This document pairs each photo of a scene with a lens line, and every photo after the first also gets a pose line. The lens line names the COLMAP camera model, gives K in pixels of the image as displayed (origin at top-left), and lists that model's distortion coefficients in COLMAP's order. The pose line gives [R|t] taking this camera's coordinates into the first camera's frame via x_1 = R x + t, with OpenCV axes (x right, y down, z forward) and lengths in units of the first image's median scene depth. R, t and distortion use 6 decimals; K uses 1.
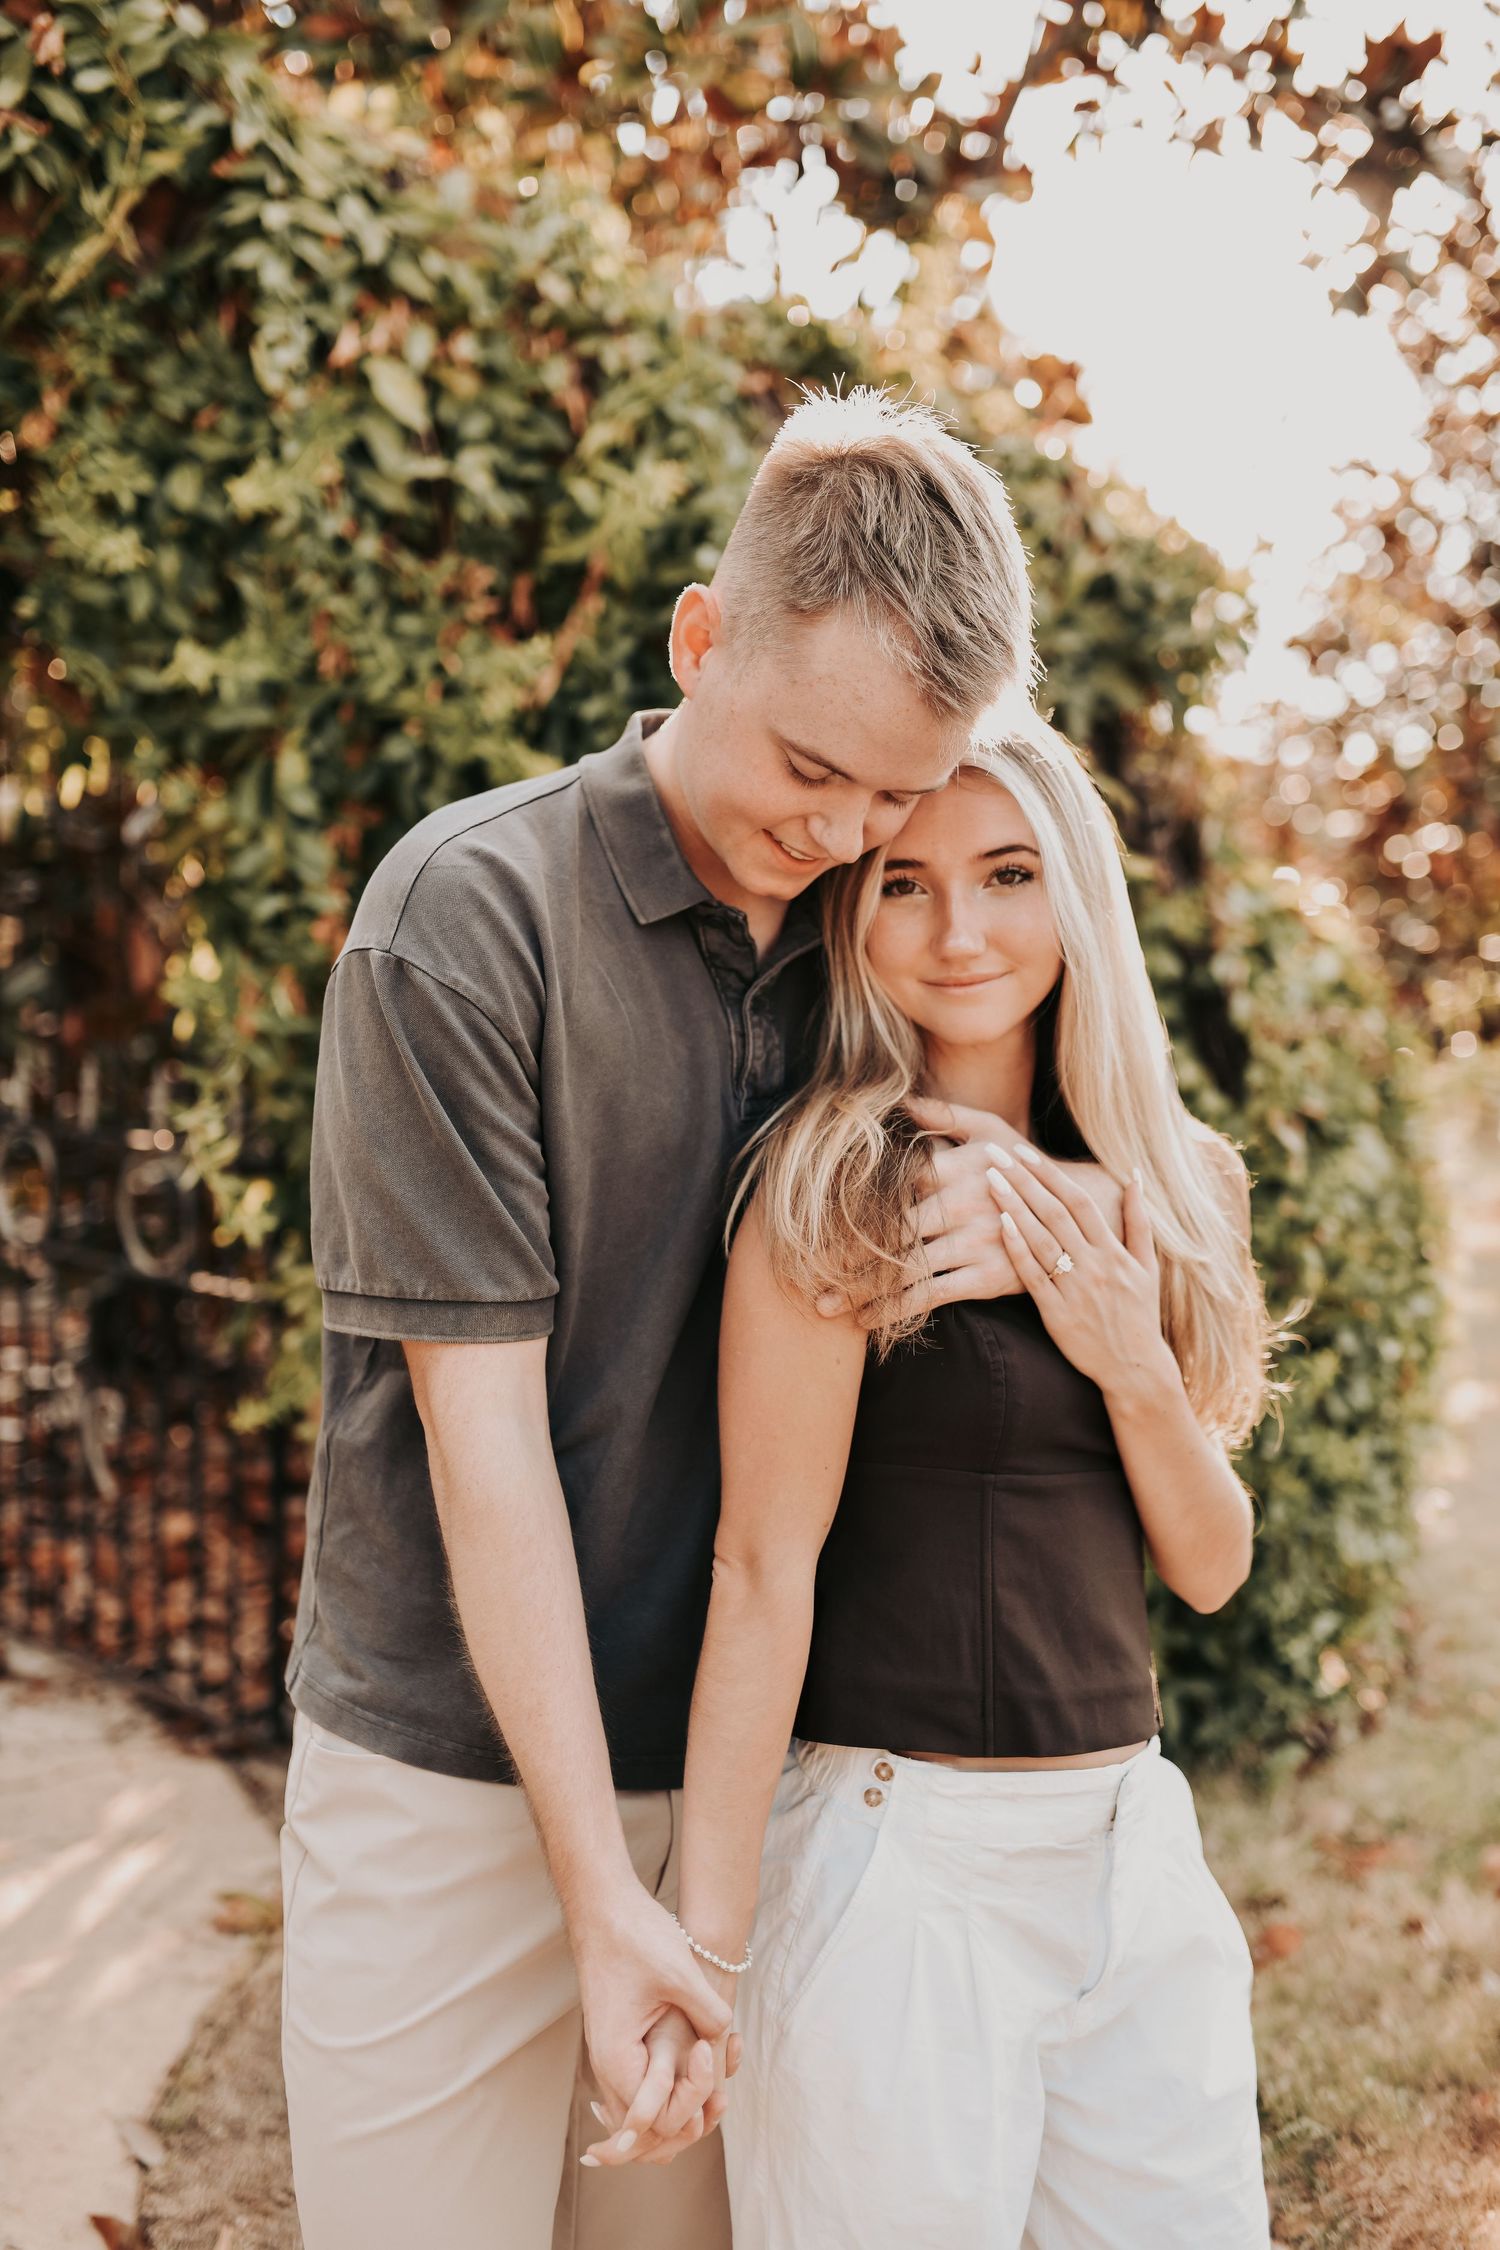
lens RADIAL K [[2176.5, 0, 749.9], [0, 2176.5, 1122.8], [0, 0, 1]] dist [-0.064333, 0.101320]
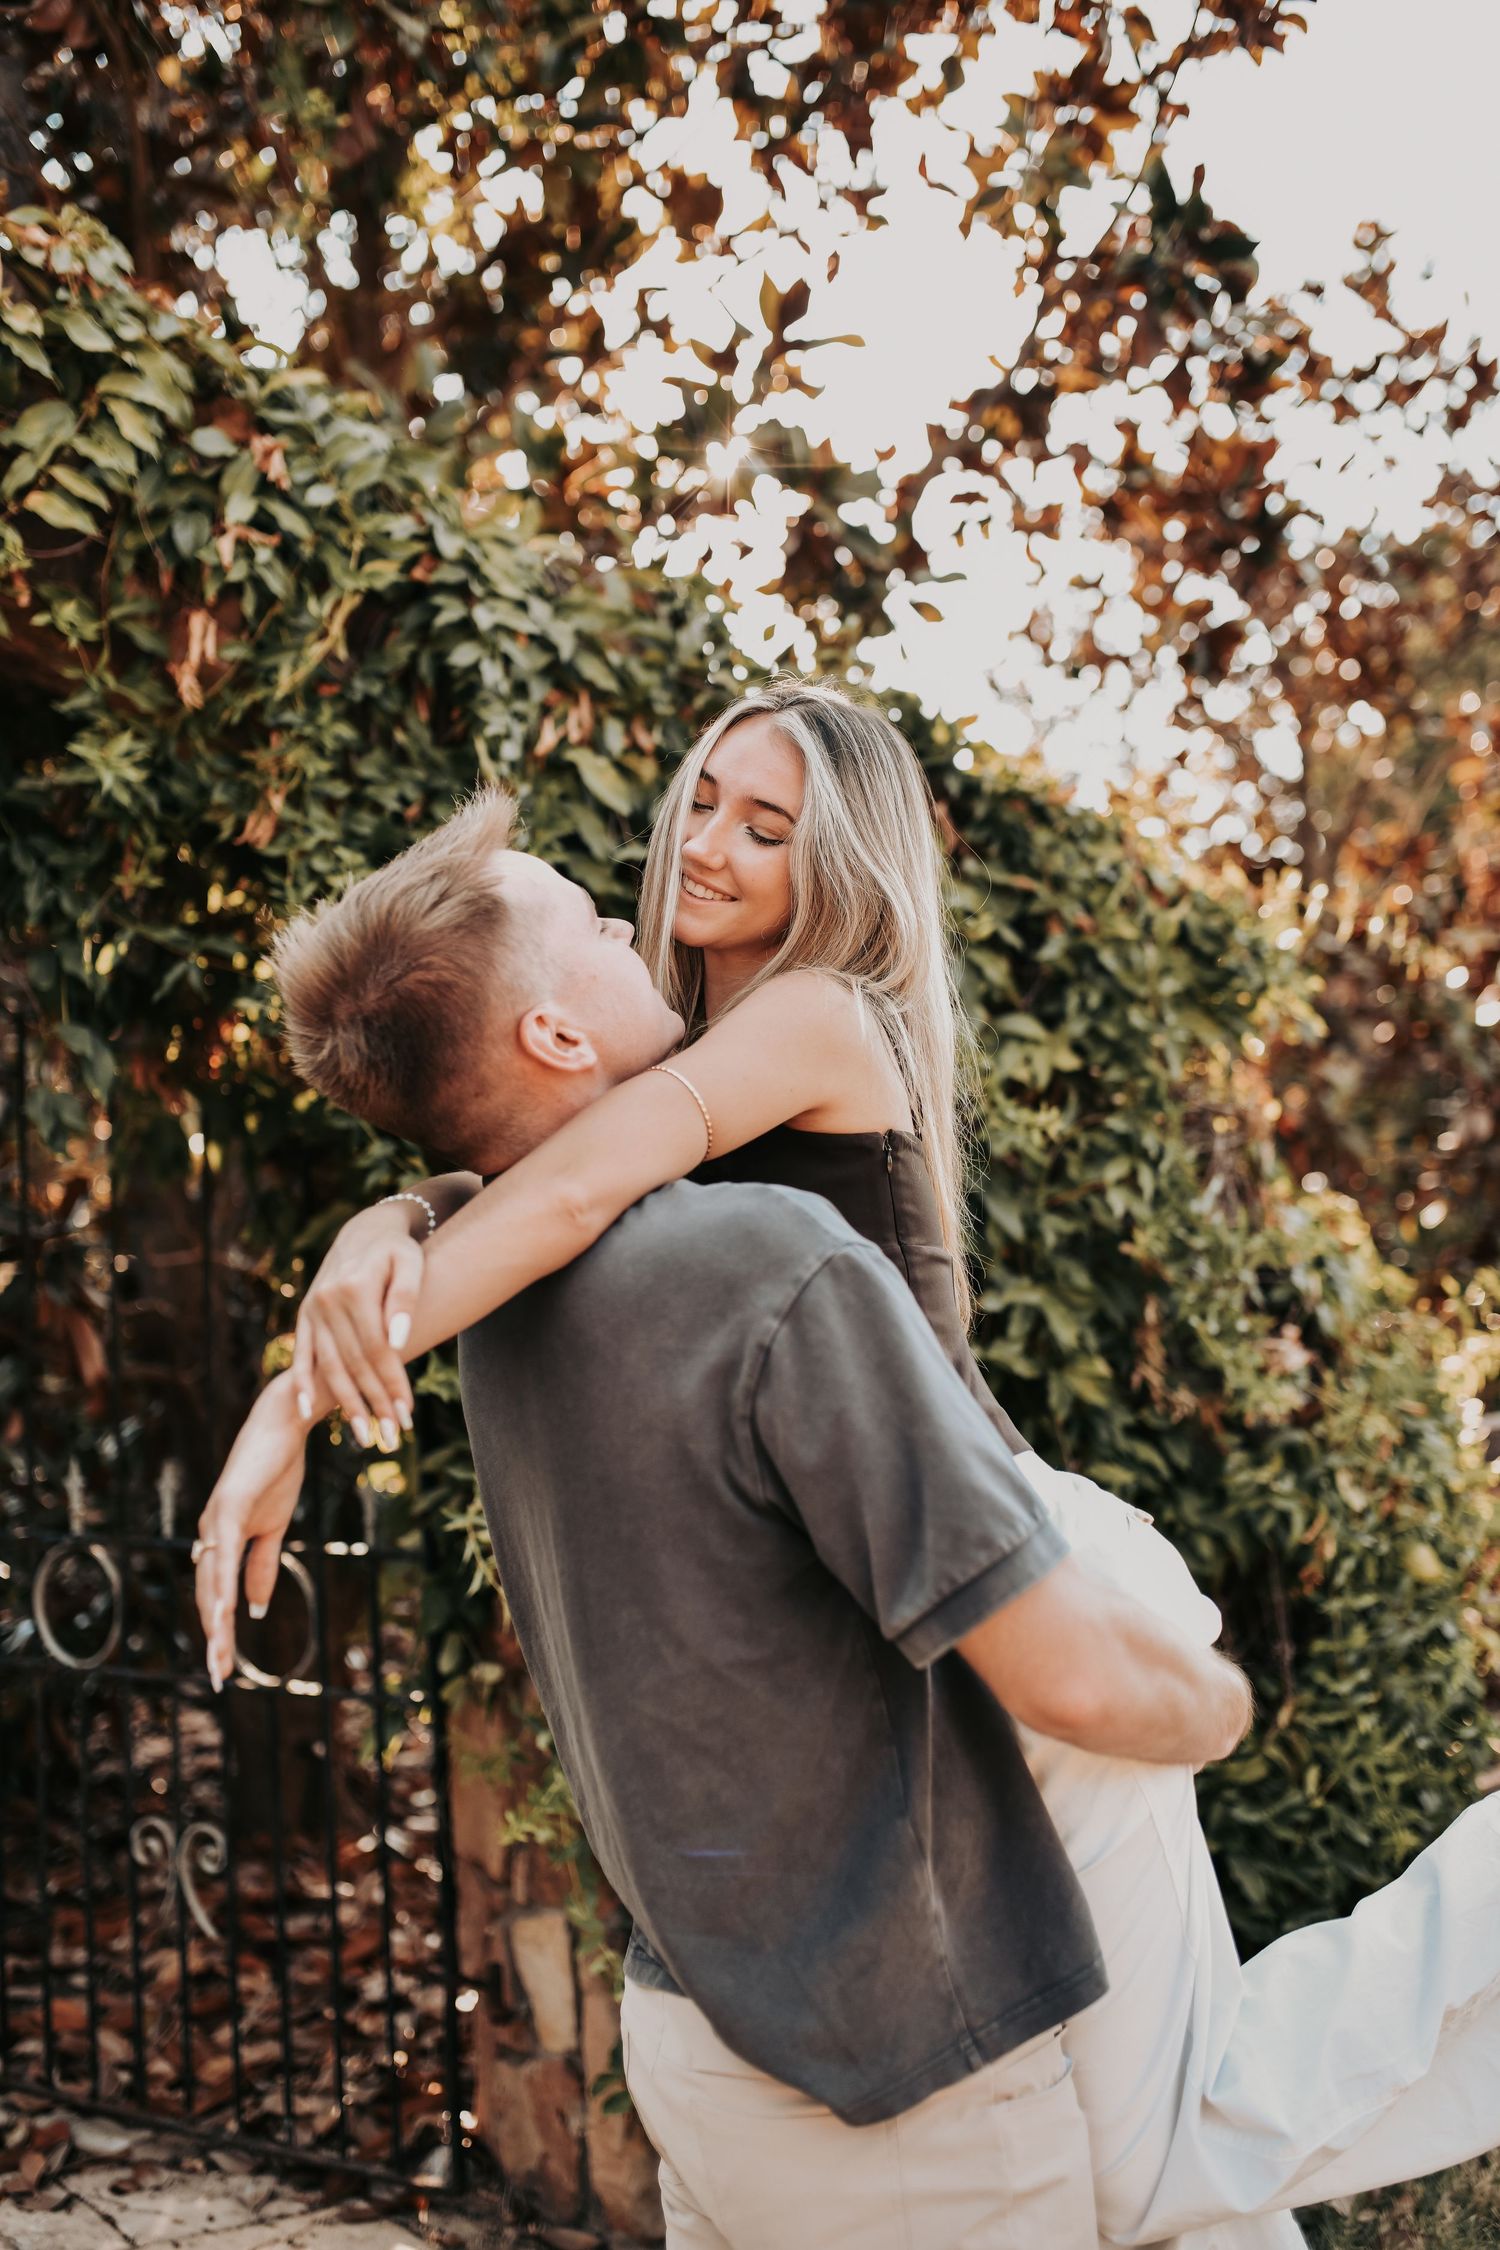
lens RADIAL K [[2158.6, 0, 745.8], [0, 2158.6, 1125.8], [0, 0, 1]] dist [-0.069598, 0.100414]
pose [[0.979432, -0.060360, 0.192535, -0.303906], [0.088035, 0.986429, -0.138592, -0.031001], [-0.181556, 0.152691, 0.971454, 0.025583]]
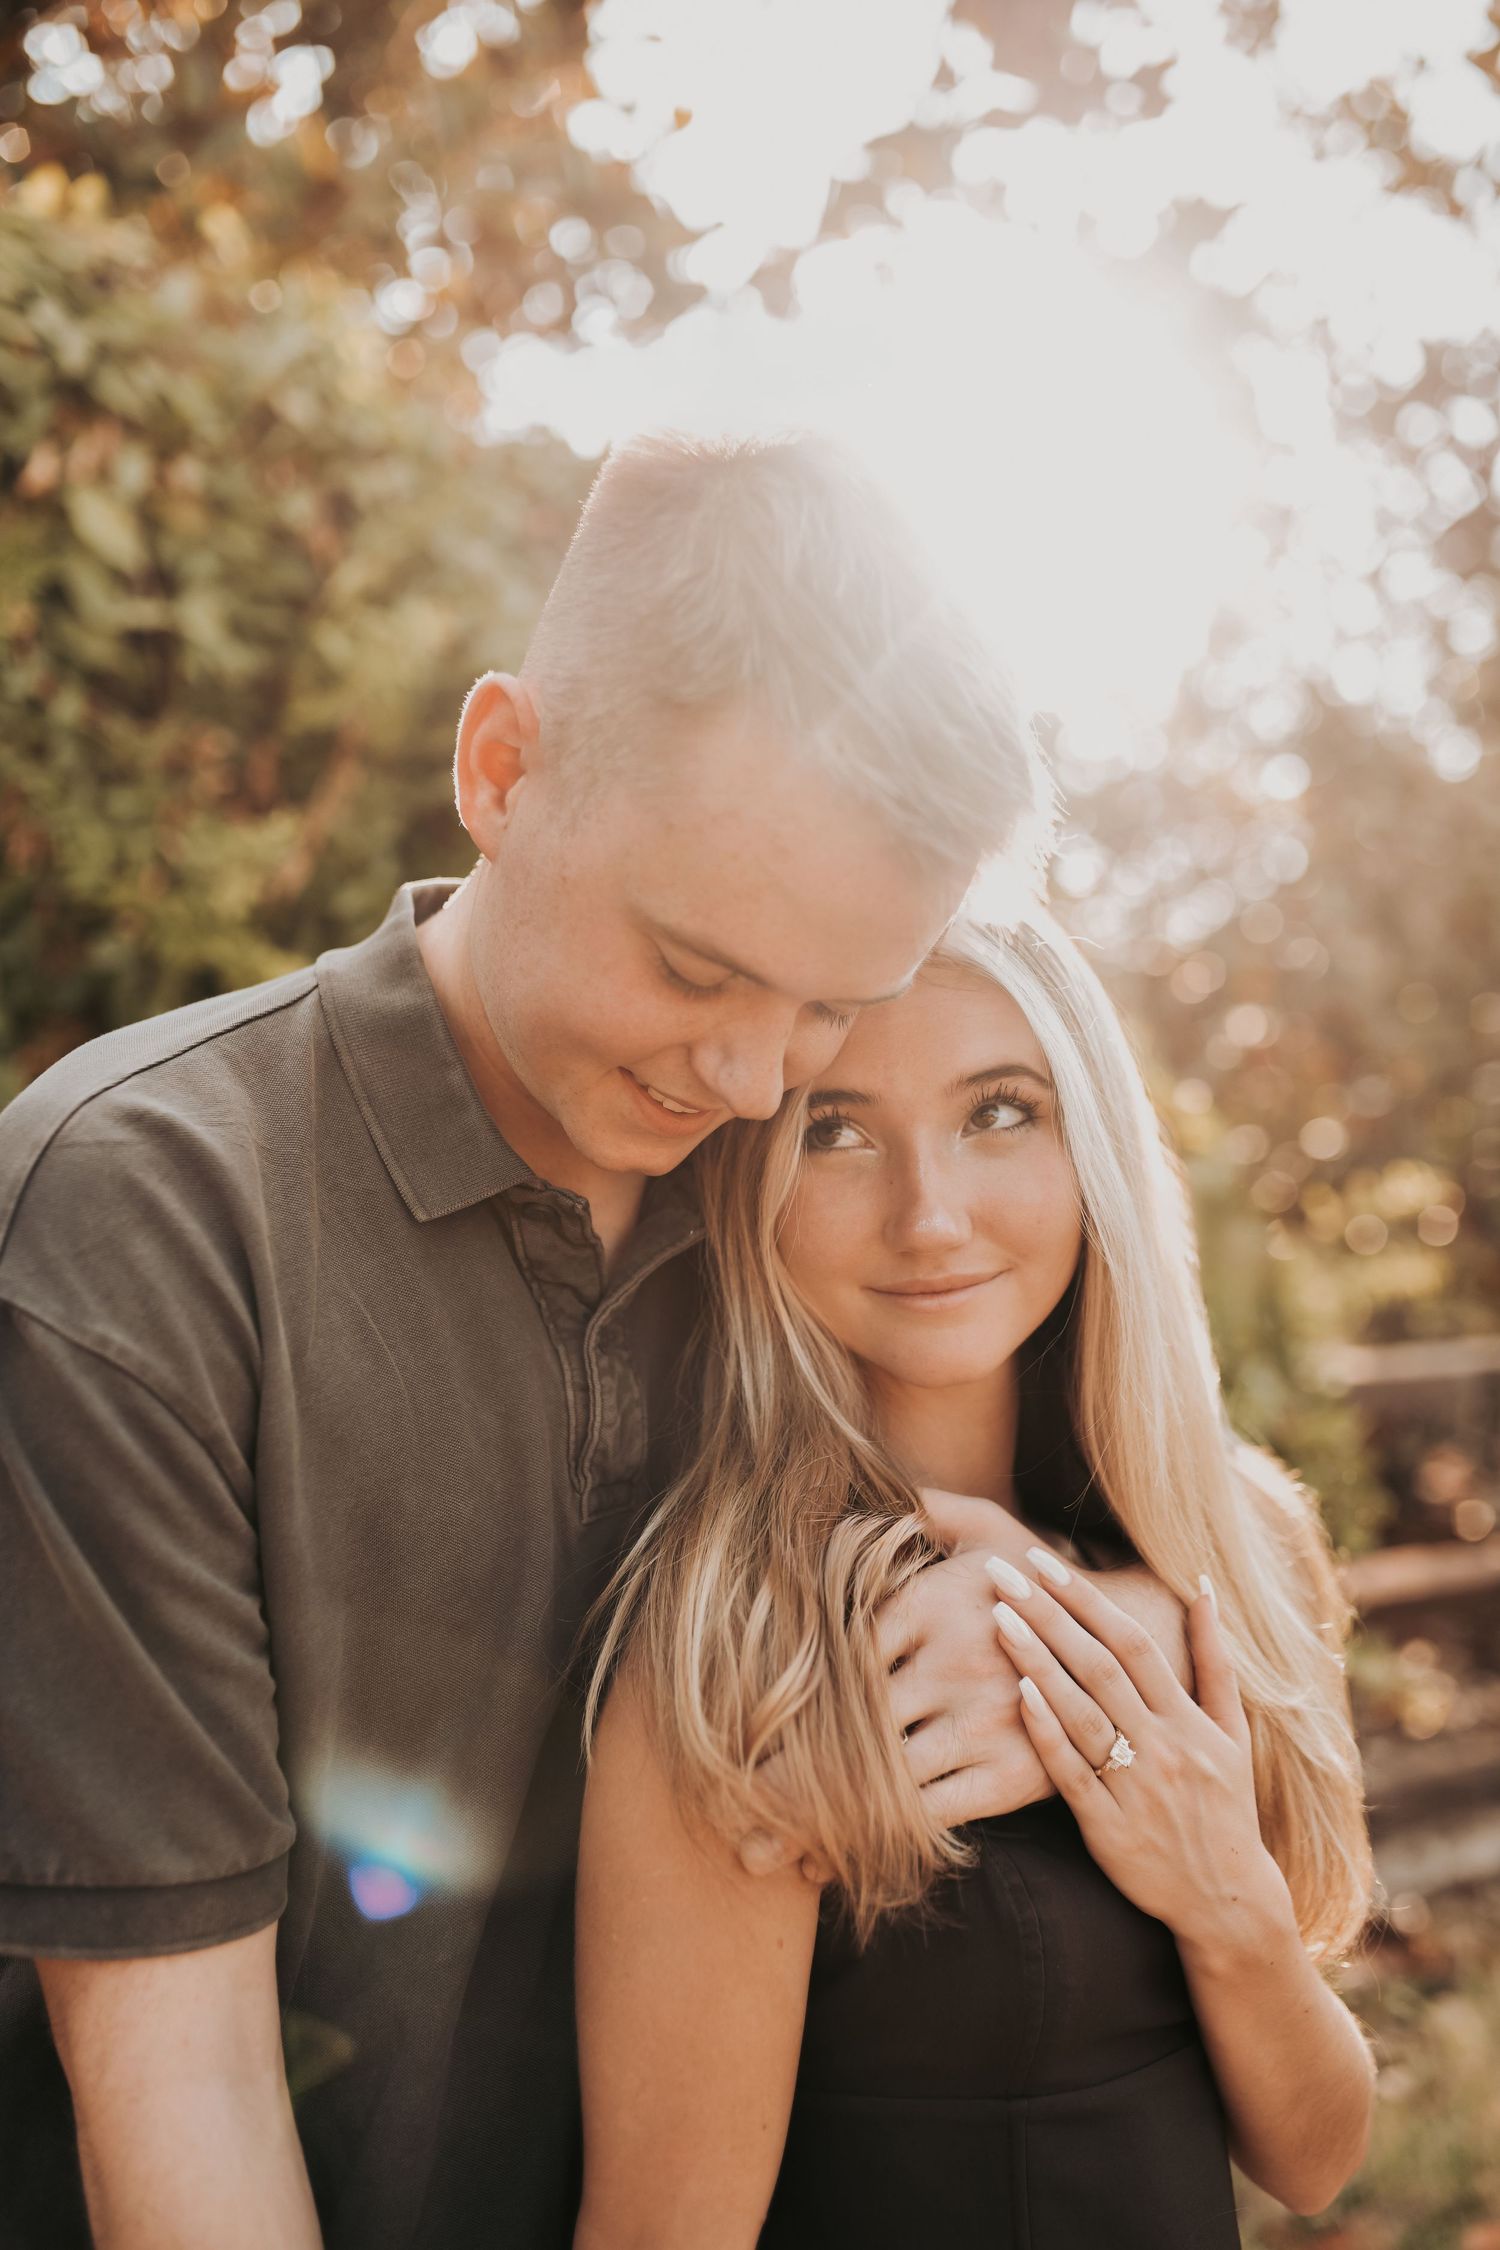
lens RADIAL K [[2136.8, 0, 673.5], [0, 2136.8, 1123.4], [0, 0, 1]] dist [-0.059637, 0.096734]
pose [[0.997045, -0.024915, 0.072664, -0.011015], [0.031231, 0.995708, -0.087123, -0.032910], [-0.070181, 0.089135, 0.993544, 0.200754]]
